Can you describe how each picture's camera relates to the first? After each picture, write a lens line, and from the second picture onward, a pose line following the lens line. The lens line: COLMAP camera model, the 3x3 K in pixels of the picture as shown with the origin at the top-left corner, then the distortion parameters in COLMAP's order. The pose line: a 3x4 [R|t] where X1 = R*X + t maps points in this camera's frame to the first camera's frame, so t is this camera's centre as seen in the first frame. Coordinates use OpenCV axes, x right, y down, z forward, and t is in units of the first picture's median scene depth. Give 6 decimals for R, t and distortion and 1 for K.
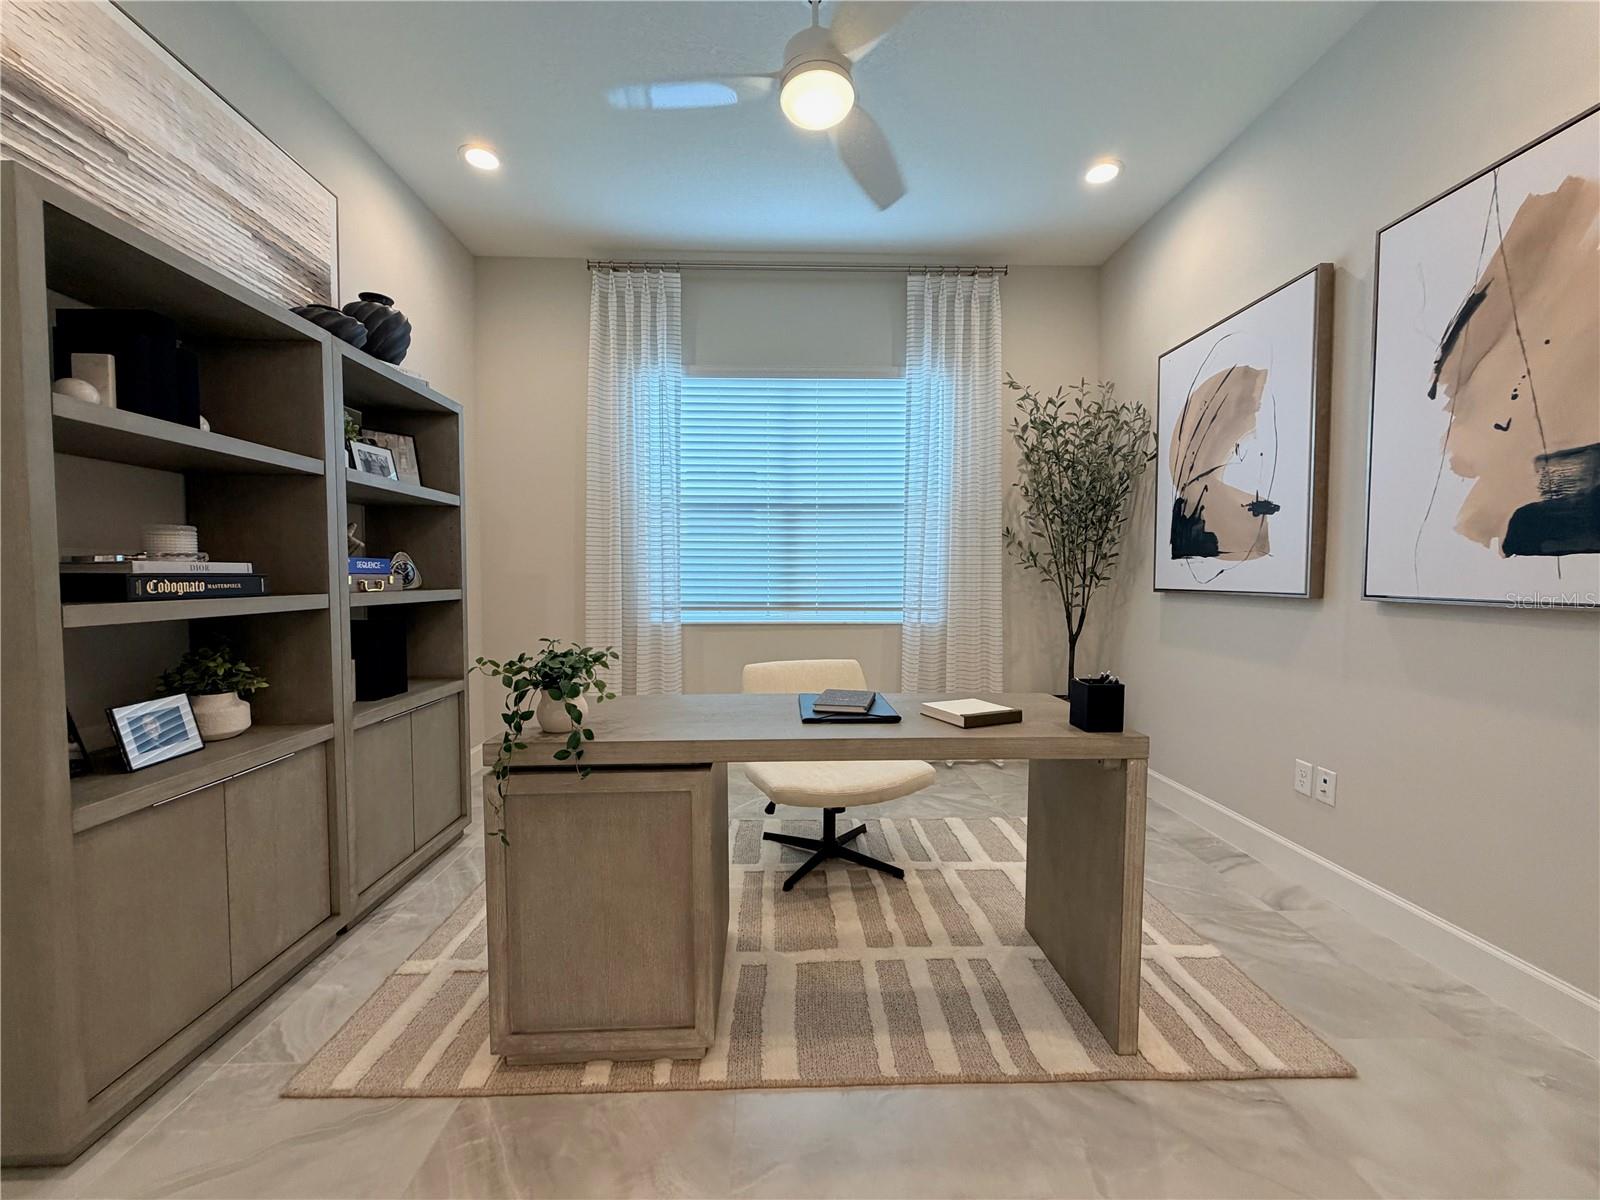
lens RADIAL K [[608.5, 0, 800.0], [0, 608.5, 600.0], [0, 0, 1]] dist [-0.002443, -0.000203]
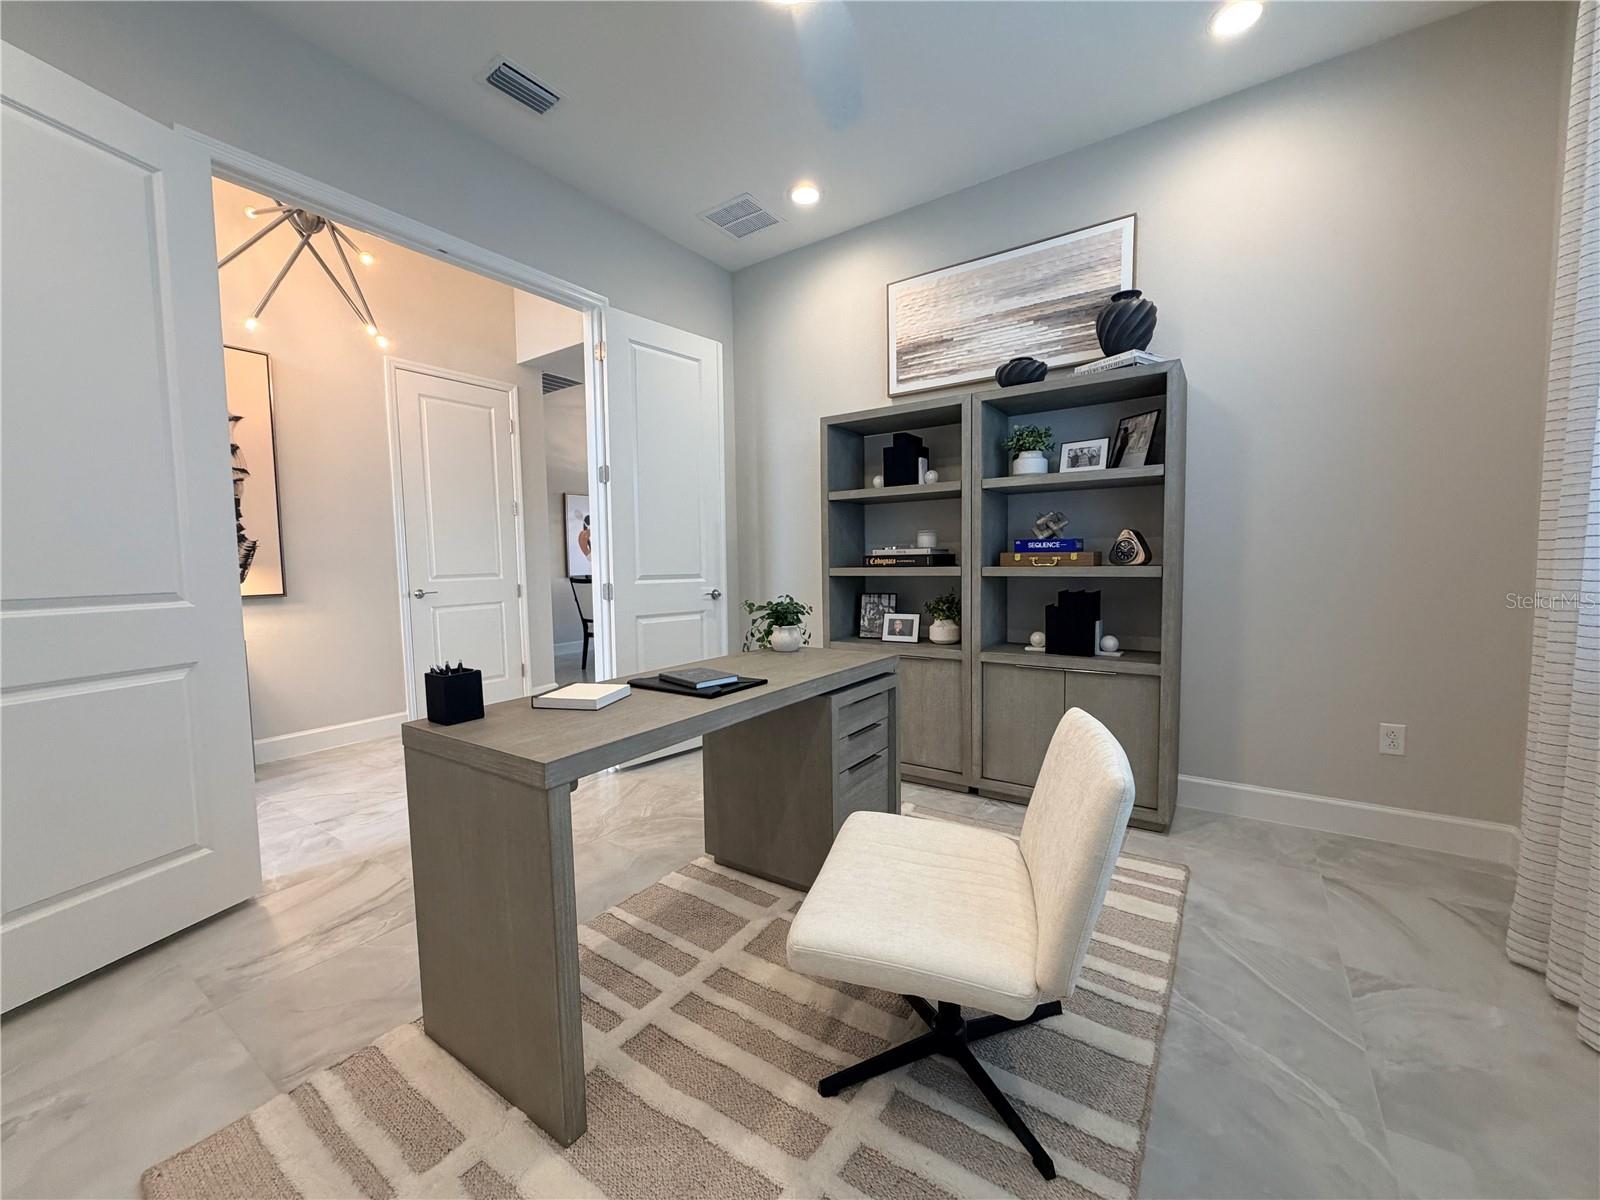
lens RADIAL K [[637.3, 0, 795.7], [0, 637.3, 601.3], [0, 0, 1]] dist [-0.000119, 0.000221]
pose [[-0.591136, 0.061245, -0.804244, 0.816977], [-0.017648, 0.995892, 0.088812, -0.061314], [0.806379, 0.066693, -0.587626, 1.689080]]
